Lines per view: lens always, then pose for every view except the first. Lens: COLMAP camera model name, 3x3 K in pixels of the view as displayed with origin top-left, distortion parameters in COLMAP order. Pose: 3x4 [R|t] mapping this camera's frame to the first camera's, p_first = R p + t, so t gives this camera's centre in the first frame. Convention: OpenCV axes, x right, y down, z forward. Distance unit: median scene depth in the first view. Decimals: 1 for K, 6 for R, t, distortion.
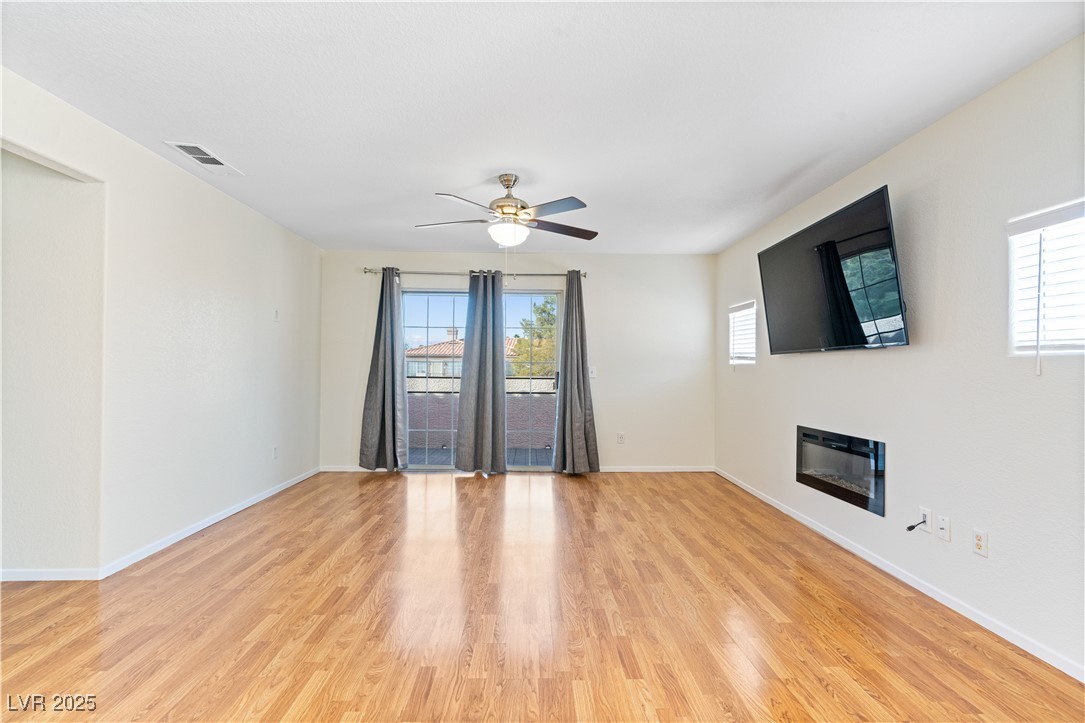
lens RADIAL K [[483.2, 0, 542.5], [0, 483.2, 361.5], [0, 0, 1]] dist [0.000138, 0.000029]
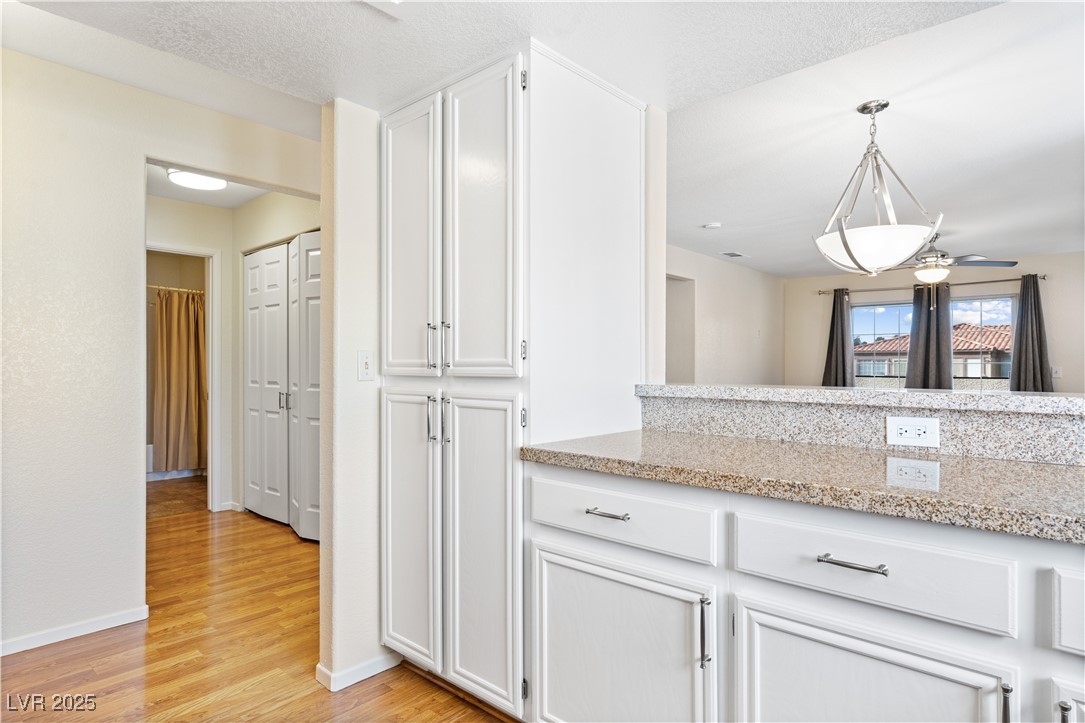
lens RADIAL K [[597.1, 0, 542.5], [0, 597.1, 361.5], [0, 0, 1]] dist [0.000248, -0.000936]
pose [[0.723142, -0.008588, -0.690646, 0.193572], [0.013780, 0.999903, 0.001996, -0.019035], [0.690562, -0.010960, 0.723190, -0.654994]]
